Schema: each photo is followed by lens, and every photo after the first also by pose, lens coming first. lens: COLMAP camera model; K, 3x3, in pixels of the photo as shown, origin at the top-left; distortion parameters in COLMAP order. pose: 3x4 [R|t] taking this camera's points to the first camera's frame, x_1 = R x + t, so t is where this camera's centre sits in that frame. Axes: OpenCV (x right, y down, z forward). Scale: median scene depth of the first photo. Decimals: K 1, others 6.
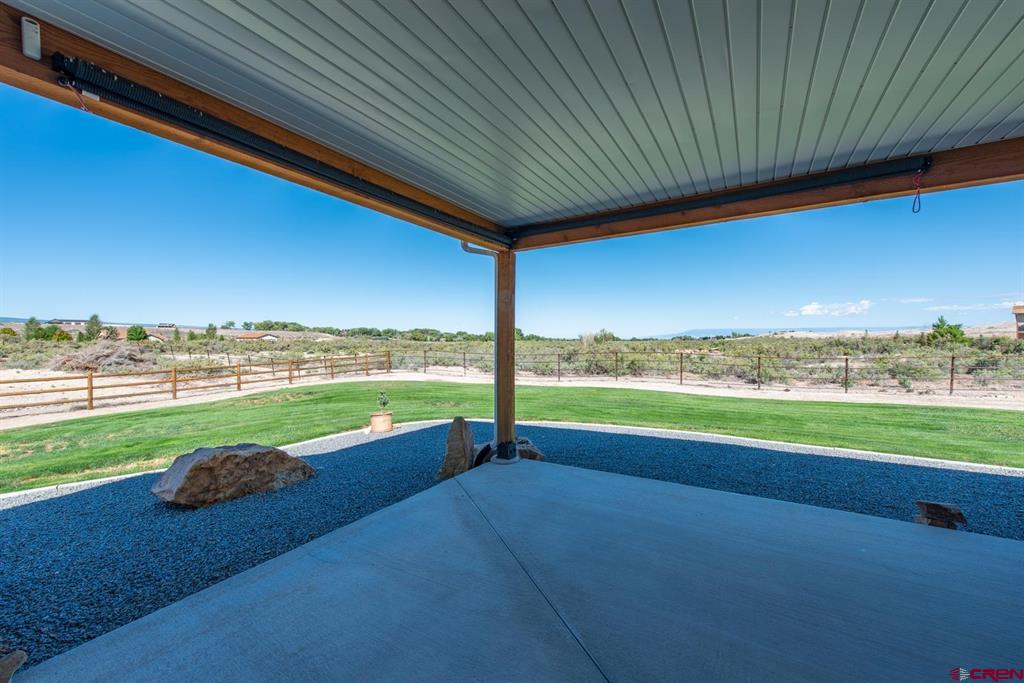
lens RADIAL K [[401.8, 0, 515.0], [0, 401.8, 344.5], [0, 0, 1]] dist [0.015495, -0.004134]
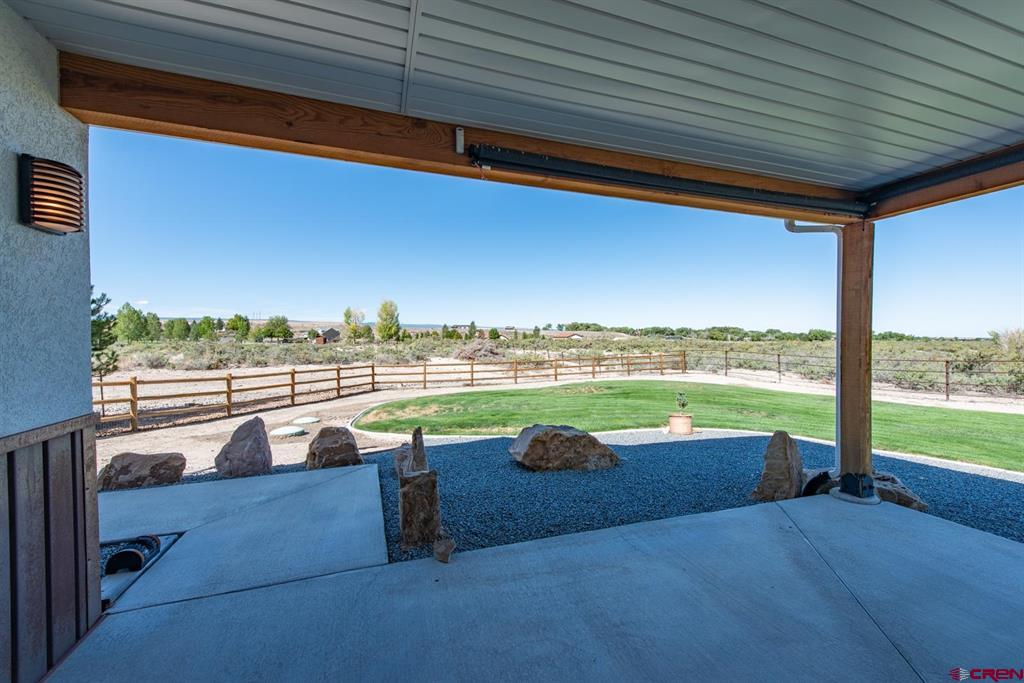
lens RADIAL K [[401.8, 0, 510.1], [0, 401.8, 344.6], [0, 0, 1]] dist [0.015495, -0.004134]
pose [[0.759532, 0.011019, -0.650377, -0.020526], [-0.009511, 0.999938, 0.005833, 0.000107], [0.650401, 0.001755, 0.759589, -0.007139]]
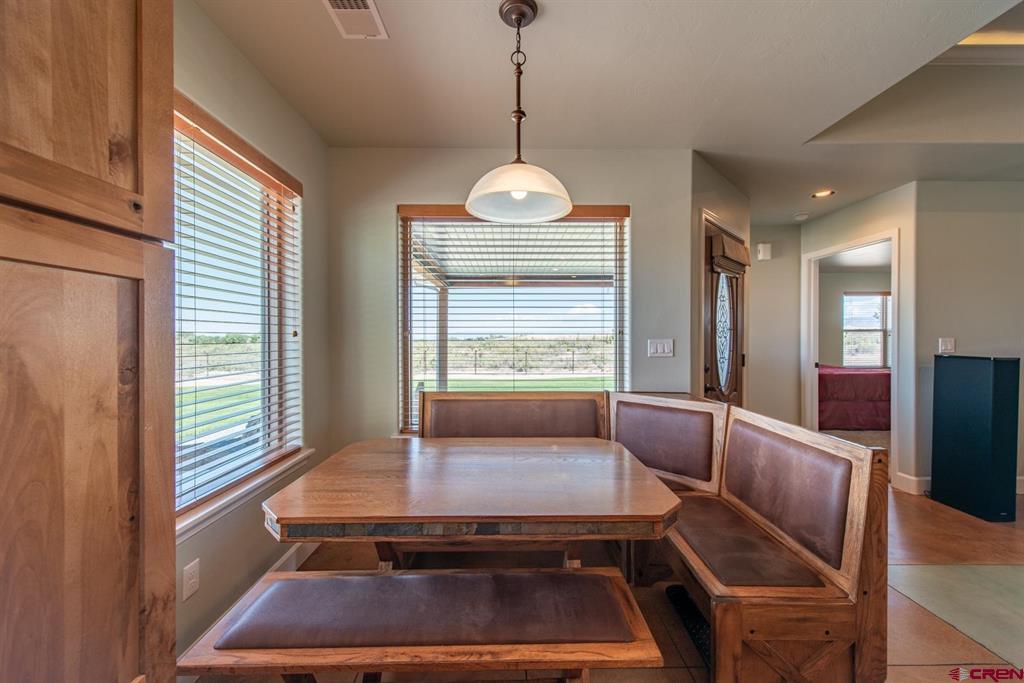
lens RADIAL K [[401.8, 0, 517.0], [0, 401.8, 340.6], [0, 0, 1]] dist [0.015495, -0.004134]
pose [[0.842082, -0.004961, 0.539327, -0.857840], [0.012838, 0.999859, -0.010848, 0.030394], [-0.539197, 0.016058, 0.842026, -0.793141]]
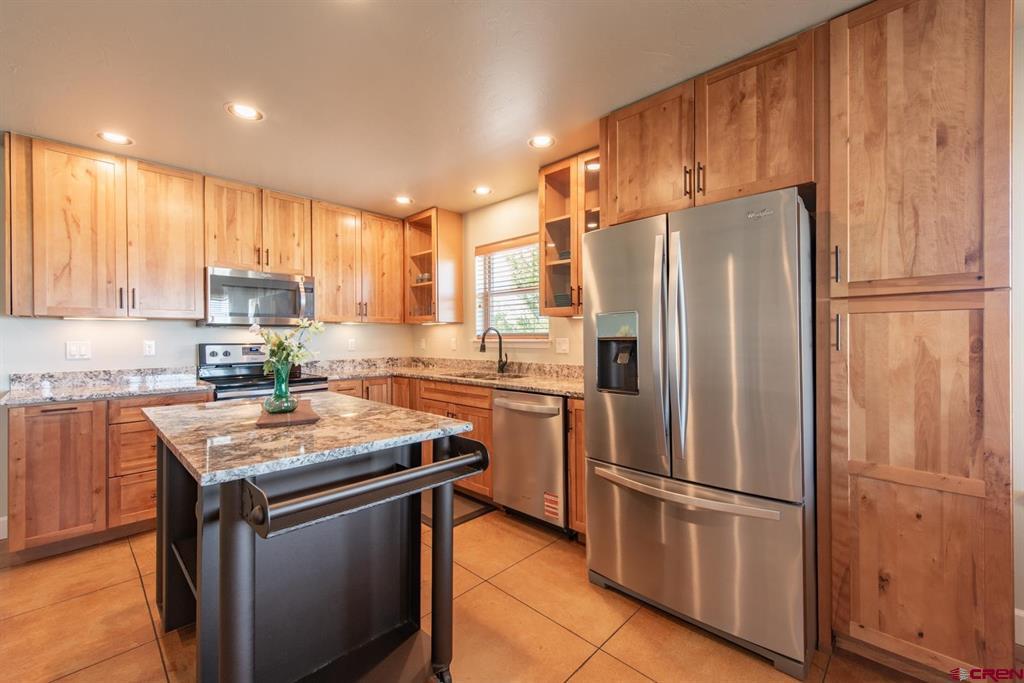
lens RADIAL K [[418.0, 0, 508.0], [0, 418.0, 336.8], [0, 0, 1]] dist [0.004341, -0.001036]
pose [[-0.223011, 0.003666, -0.974809, -0.424087], [-0.012800, 0.999896, 0.006688, 0.031159], [0.974732, 0.013969, -0.222941, -0.914693]]
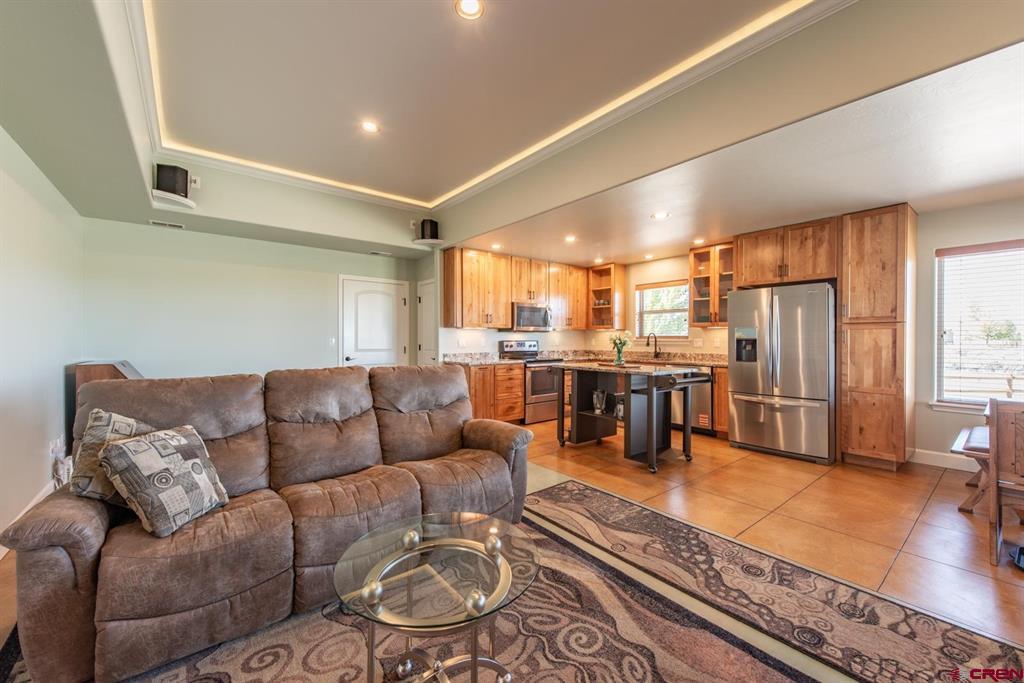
lens RADIAL K [[401.8, 0, 510.7], [0, 401.8, 340.9], [0, 0, 1]] dist [0.015495, -0.004134]
pose [[-0.342157, 0.008678, -0.939603, 0.449638], [-0.017273, 0.999730, 0.015523, 0.035265], [0.939484, 0.021541, -0.341915, -1.161072]]
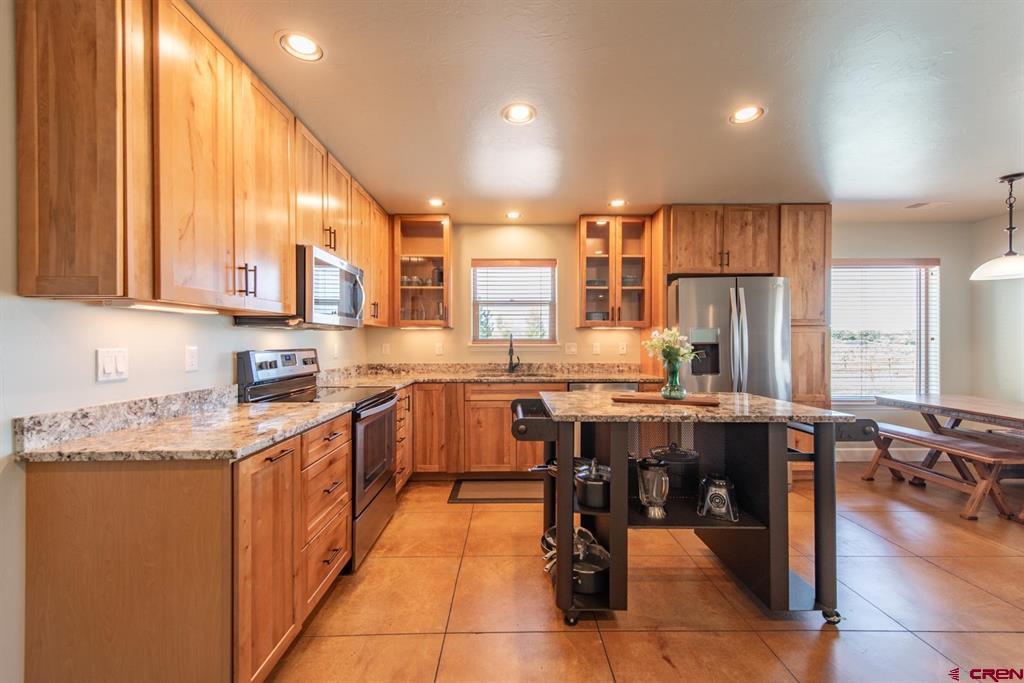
lens RADIAL K [[401.8, 0, 511.8], [0, 401.8, 340.7], [0, 0, 1]] dist [0.015495, -0.004134]
pose [[0.529802, 0.000114, -0.848122, -0.448367], [-0.016276, 0.999817, -0.010033, 0.046404], [0.847965, 0.019120, 0.529707, -1.786013]]
